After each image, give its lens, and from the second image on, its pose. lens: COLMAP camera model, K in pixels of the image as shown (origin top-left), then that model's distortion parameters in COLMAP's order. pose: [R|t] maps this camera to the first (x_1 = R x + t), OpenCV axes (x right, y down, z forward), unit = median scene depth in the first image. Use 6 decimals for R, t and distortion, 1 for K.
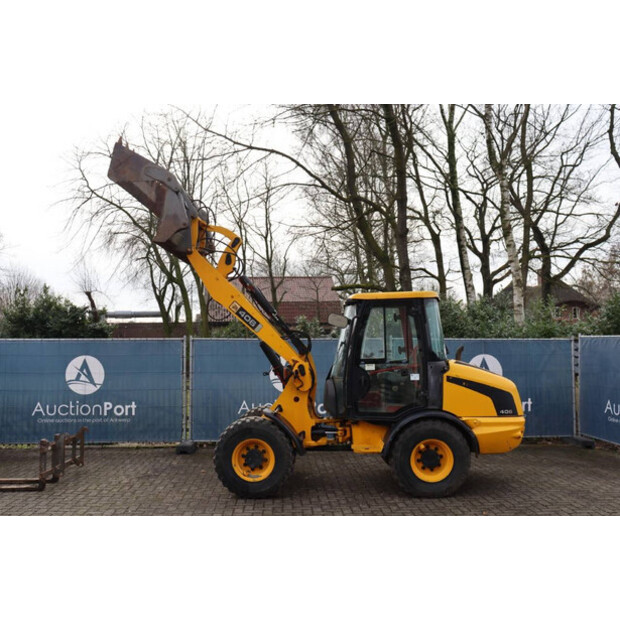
lens RADIAL K [[594.7, 0, 311.4], [0, 594.7, 292.3], [0, 0, 1]] dist [-0.075239, 0.000000]
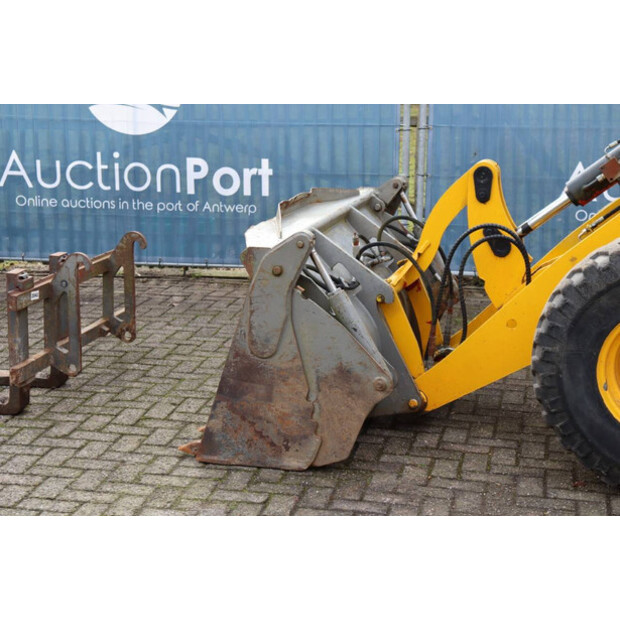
lens RADIAL K [[1301.0, 0, 300.3], [0, 1301.0, 307.8], [0, 0, 1]] dist [0.291847, 0.000000]
pose [[0.969168, 0.063824, -0.237991, -0.112311], [0.010223, 0.954624, 0.297640, 0.045967], [0.246188, -0.290896, 0.924538, 0.315141]]
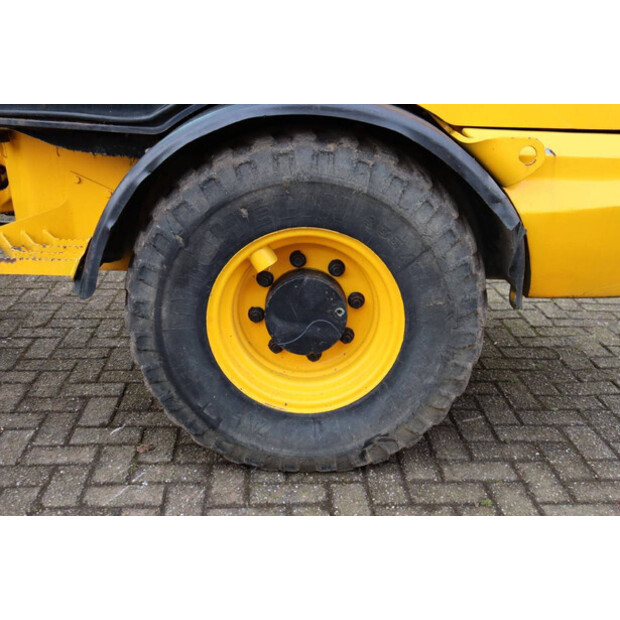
lens RADIAL K [[762.9, 0, 314.1], [0, 762.9, 312.0], [0, 0, 1]] dist [0.014280, 0.000000]
pose [[0.999704, 0.022440, 0.009425, 0.186911], [-0.024338, 0.923437, 0.382979, 0.157838], [-0.000109, -0.383094, 0.923709, 0.674166]]
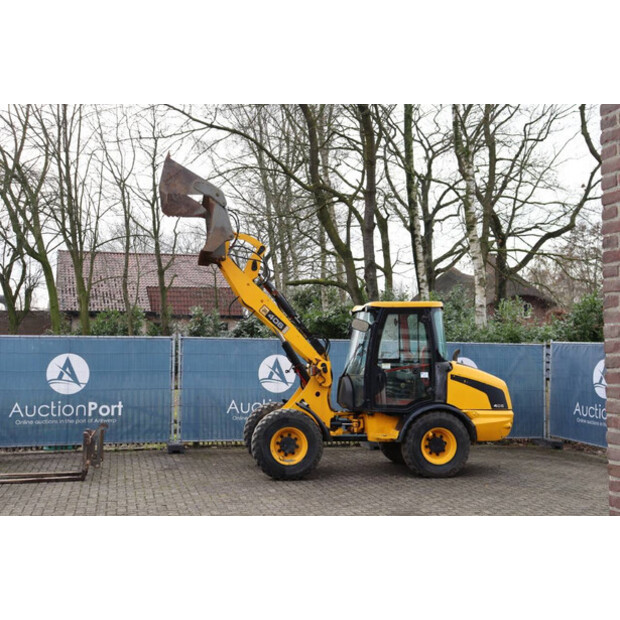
lens RADIAL K [[826.3, 0, 313.3], [0, 826.3, 295.8], [0, 0, 1]] dist [0.034583, 0.000000]
pose [[0.983644, 0.026442, 0.178174, -0.315776], [-0.031733, 0.999134, 0.026912, -0.046960], [-0.177308, -0.032125, 0.983631, -0.526649]]
